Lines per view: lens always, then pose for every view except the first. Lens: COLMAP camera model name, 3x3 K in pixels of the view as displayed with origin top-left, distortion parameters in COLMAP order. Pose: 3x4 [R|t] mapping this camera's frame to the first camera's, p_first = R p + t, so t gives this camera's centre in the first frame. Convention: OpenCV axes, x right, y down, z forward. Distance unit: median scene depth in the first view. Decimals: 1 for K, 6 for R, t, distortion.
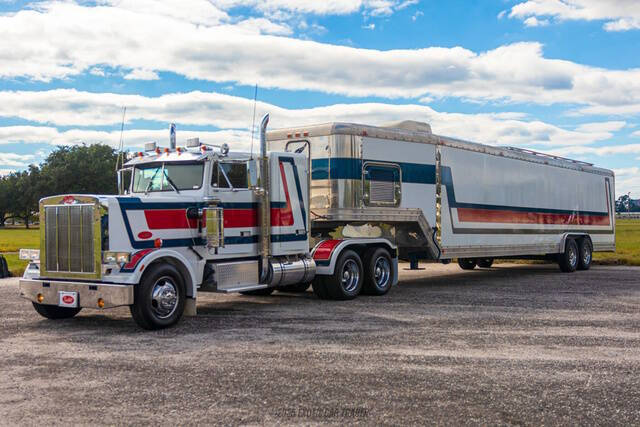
lens RADIAL K [[836.6, 0, 325.5], [0, 836.6, 215.1], [0, 0, 1]] dist [-0.041890, 0.000000]
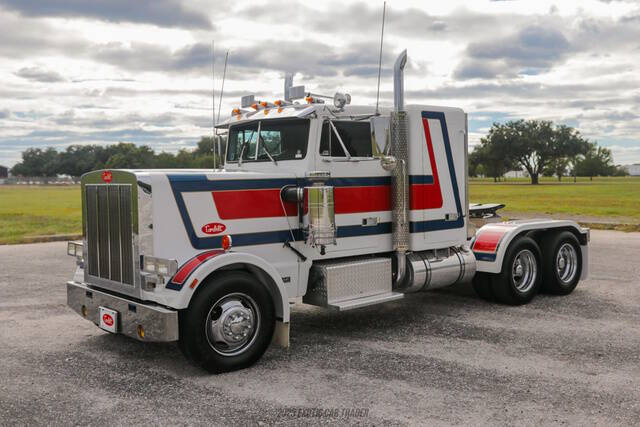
lens RADIAL K [[681.2, 0, 334.6], [0, 681.2, 205.0], [0, 0, 1]] dist [-0.028667, 0.000000]
pose [[0.971872, 0.009477, -0.235318, 0.009085], [0.002285, 0.998764, 0.049661, -0.020766], [0.235498, -0.048801, 0.970649, 0.447344]]
